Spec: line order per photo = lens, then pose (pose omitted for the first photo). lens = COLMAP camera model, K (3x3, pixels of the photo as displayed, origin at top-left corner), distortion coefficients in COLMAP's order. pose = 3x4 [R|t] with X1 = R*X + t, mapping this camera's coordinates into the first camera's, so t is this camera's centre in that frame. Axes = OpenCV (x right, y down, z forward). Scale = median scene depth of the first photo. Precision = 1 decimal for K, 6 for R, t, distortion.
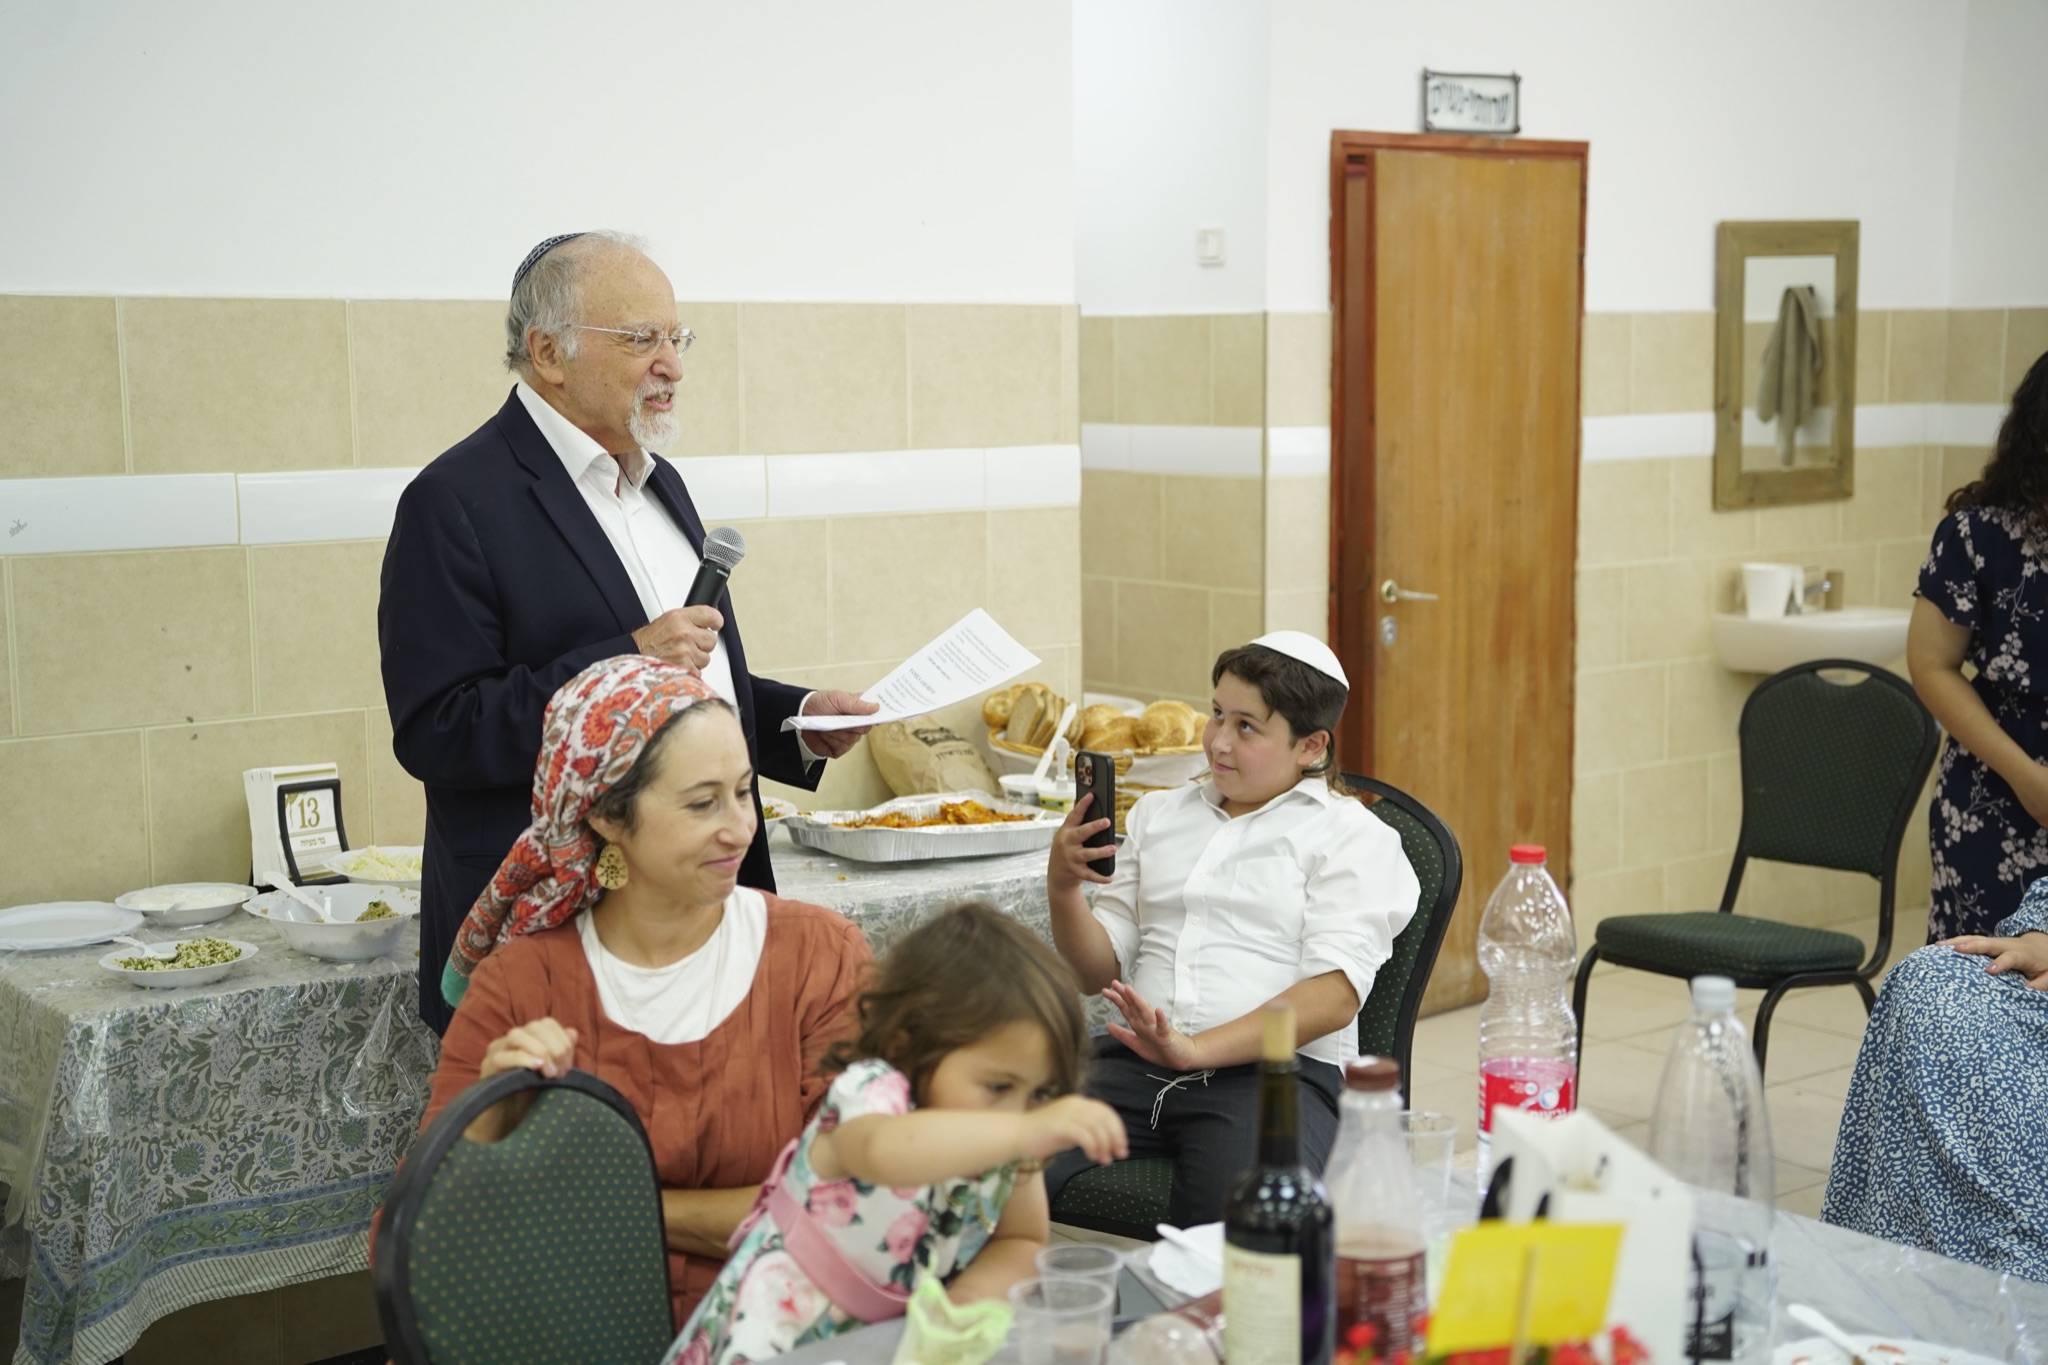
lens RADIAL K [[2657.3, 0, 988.0], [0, 2657.3, 681.7], [0, 0, 1]] dist [0.107040, 0.000623]
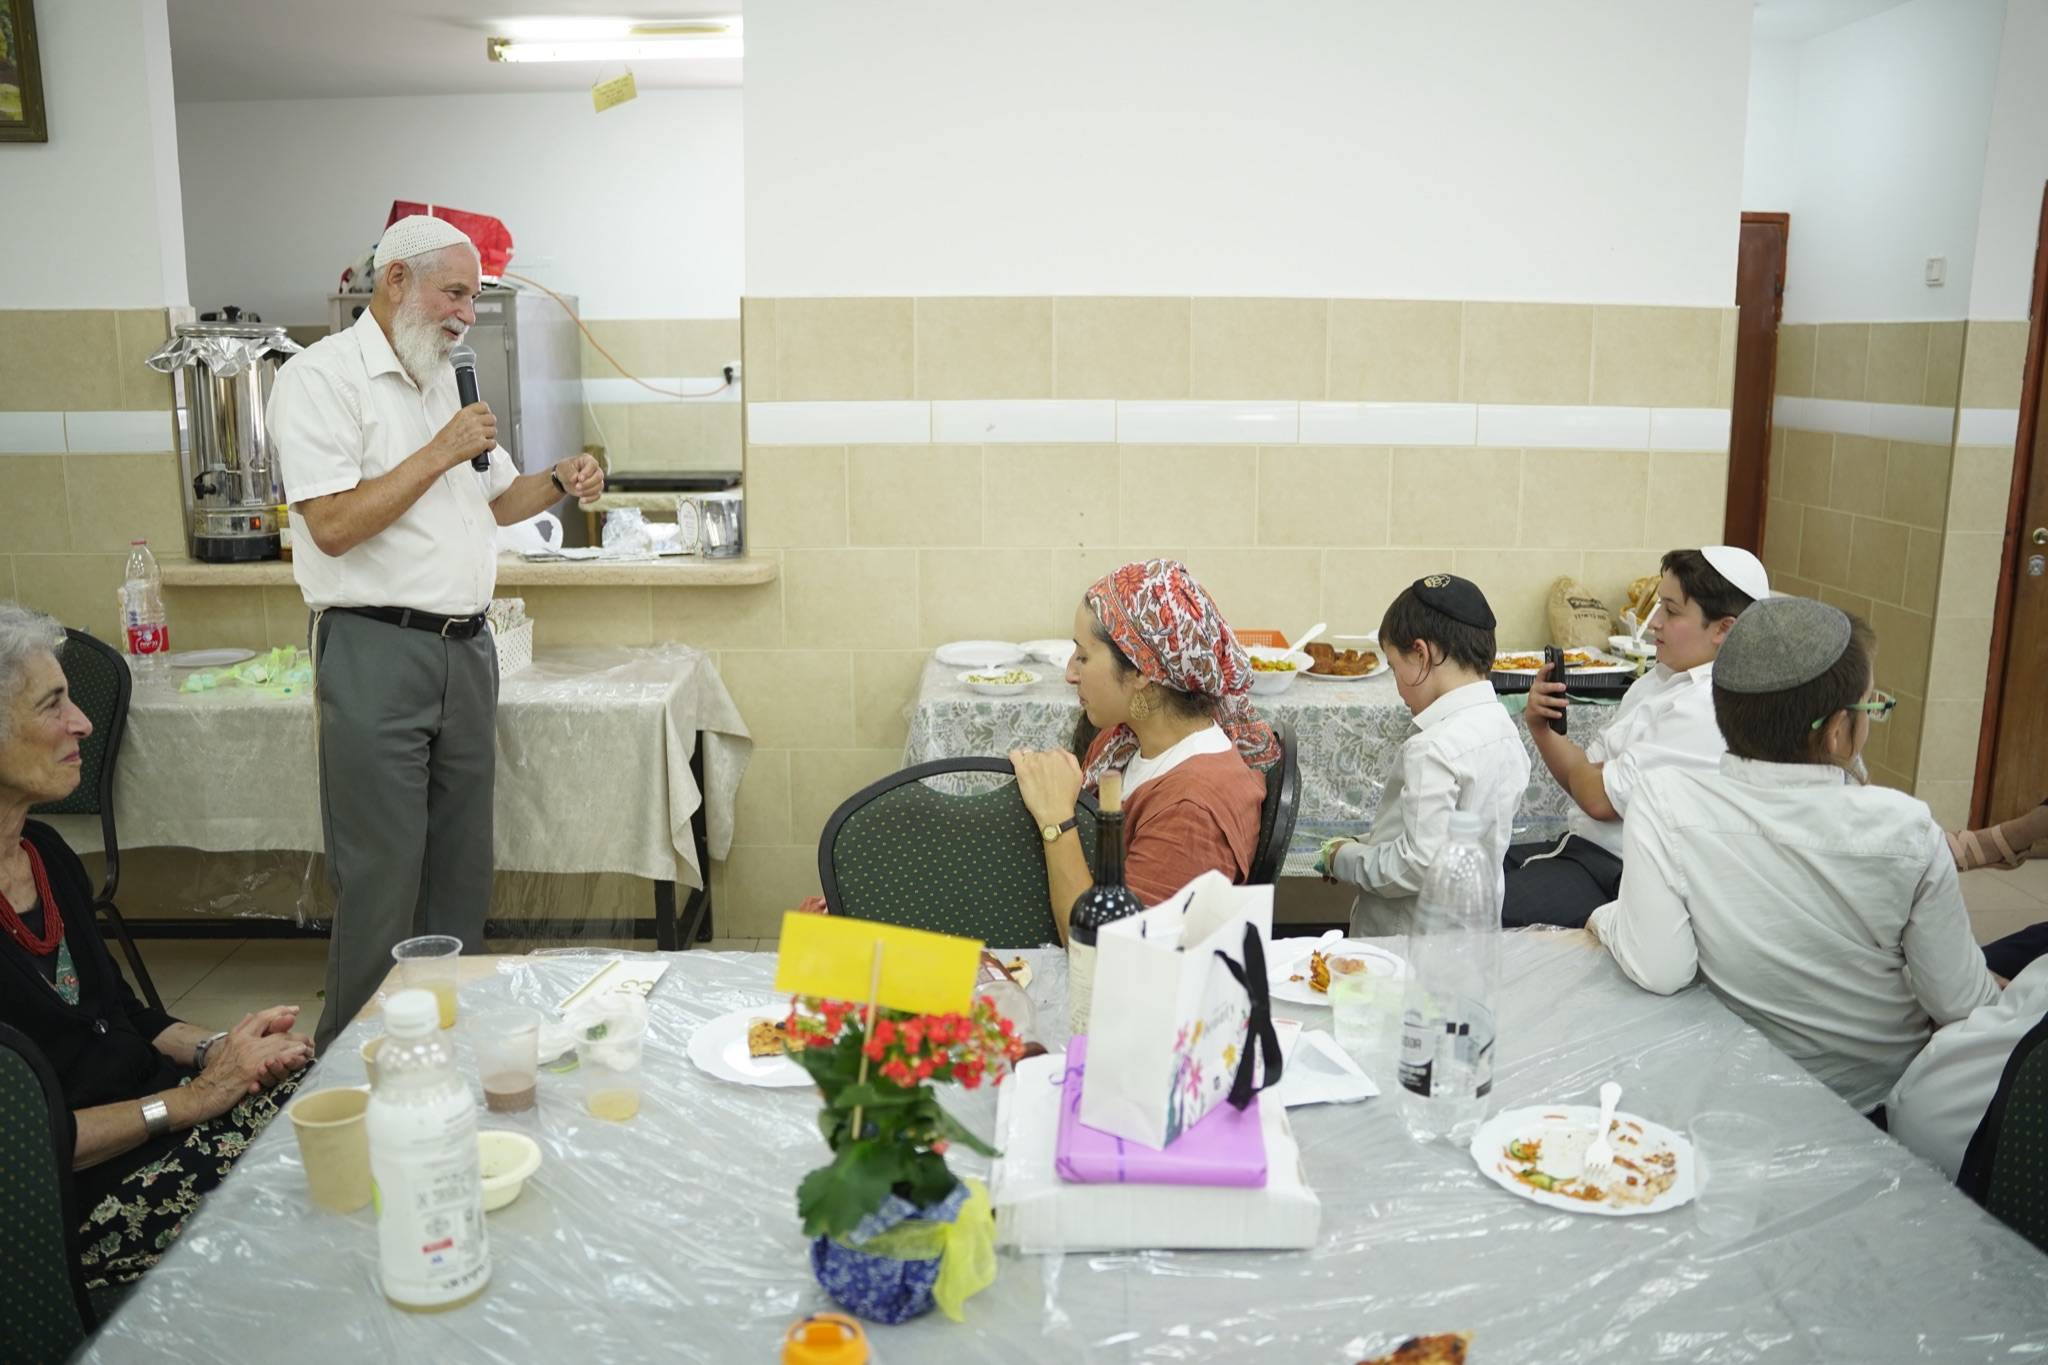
lens RADIAL K [[1651.8, 0, 1024.0], [0, 1651.8, 682.5], [0, 0, 1]] dist [-0.197099, 0.169052]
pose [[0.816796, 0.130043, -0.562080, 0.276906], [-0.080444, 0.990419, 0.112244, -0.013827], [0.571291, -0.046465, 0.819431, 0.120312]]
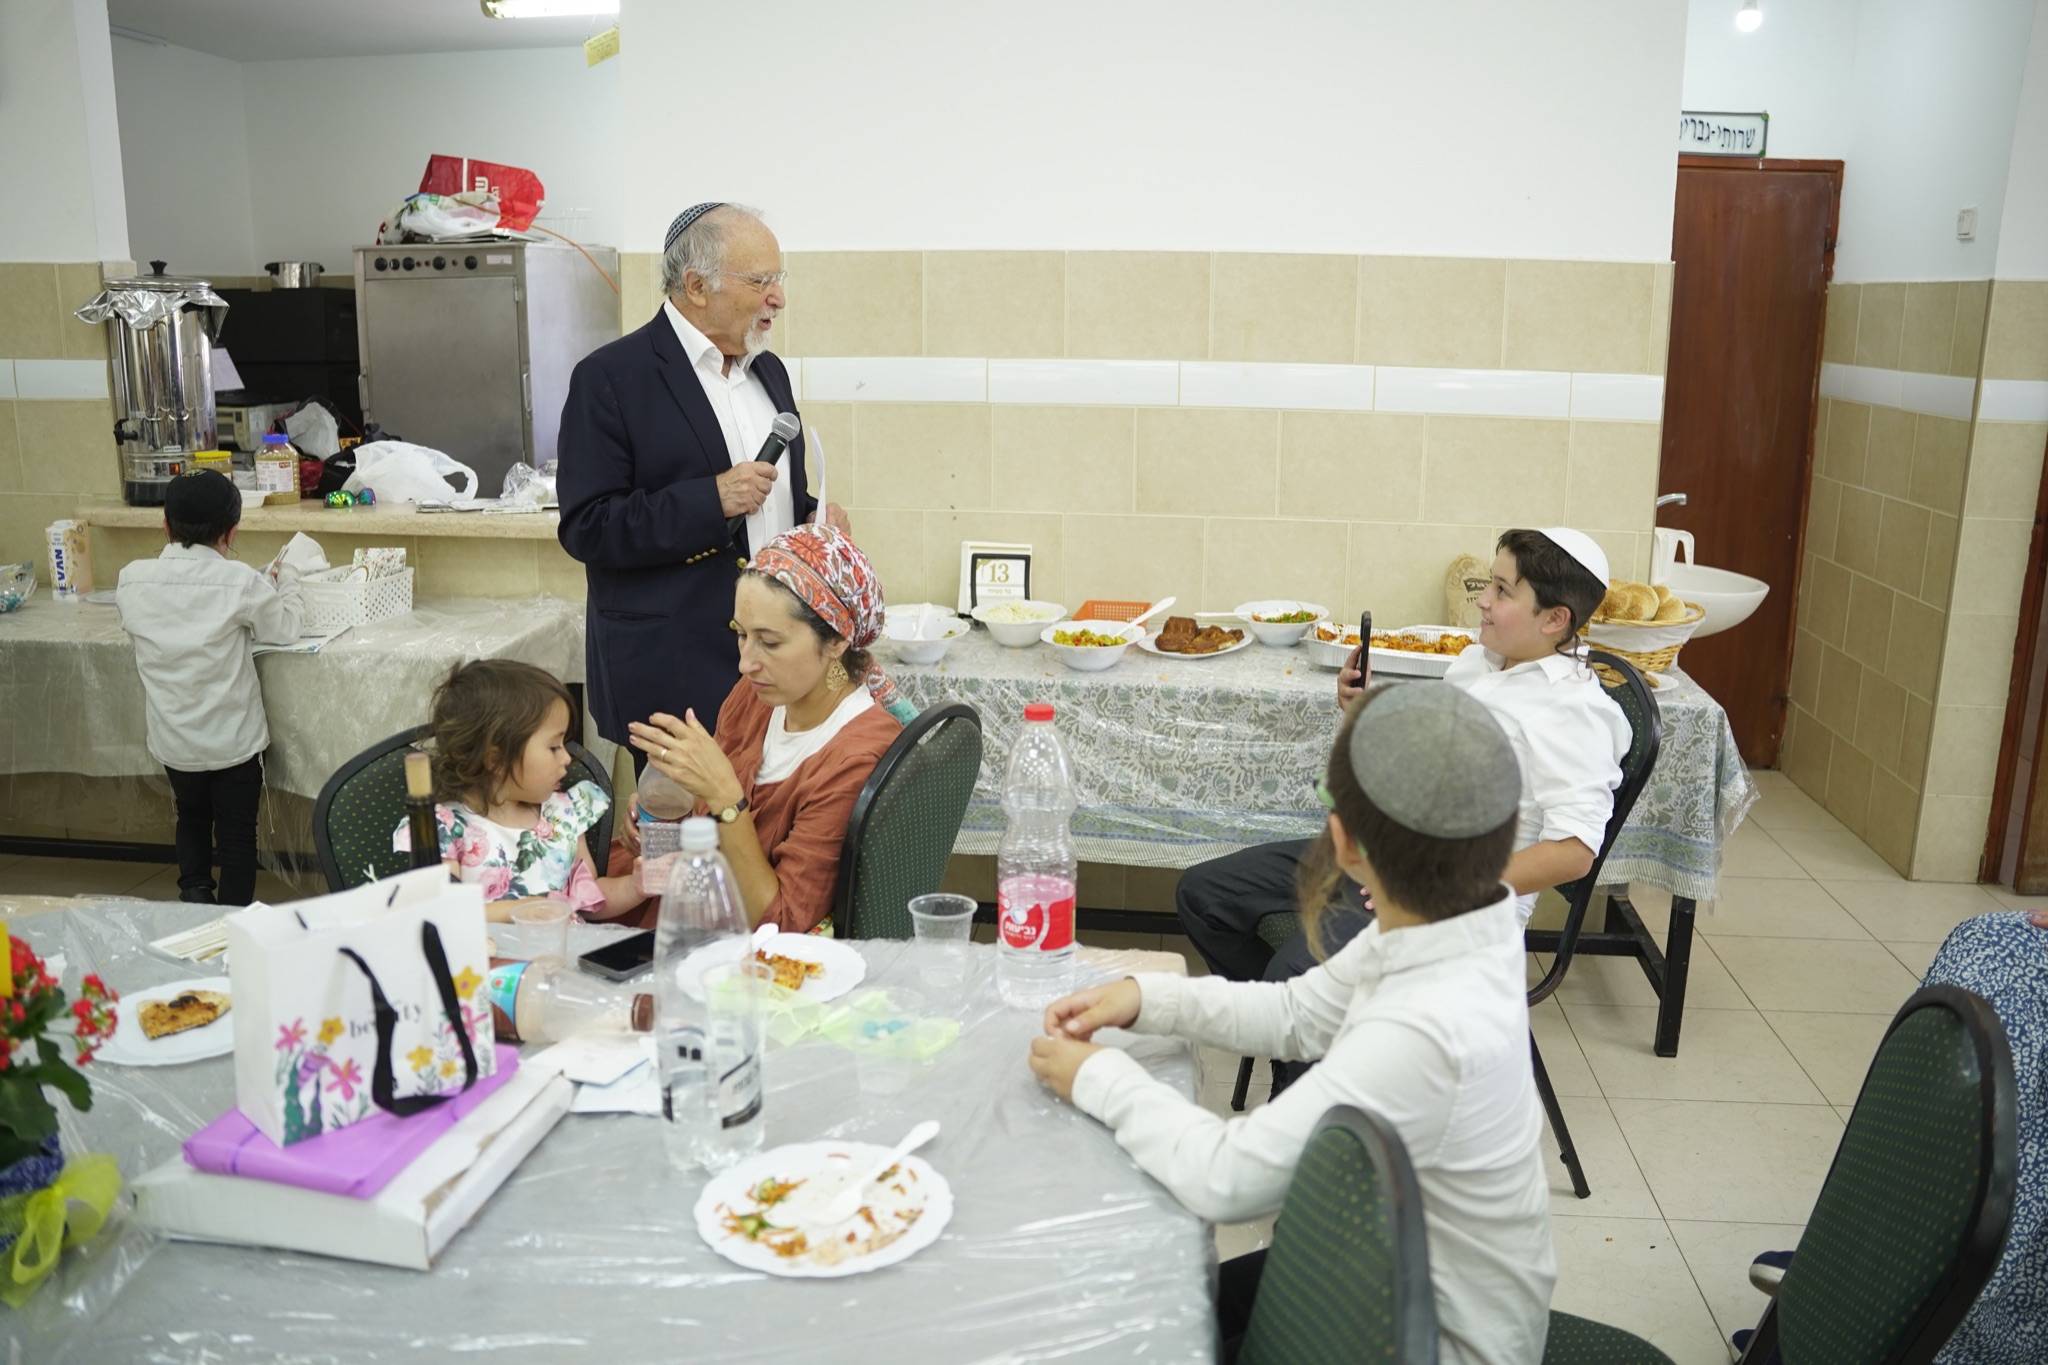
lens RADIAL K [[1651.8, 0, 1024.0], [0, 1651.8, 682.5], [0, 0, 1]] dist [-0.197099, 0.169052]
pose [[0.722911, 0.177764, -0.667682, 0.437501], [-0.100031, 0.983083, 0.153432, -0.040186], [0.683662, -0.044129, 0.728464, 0.292423]]
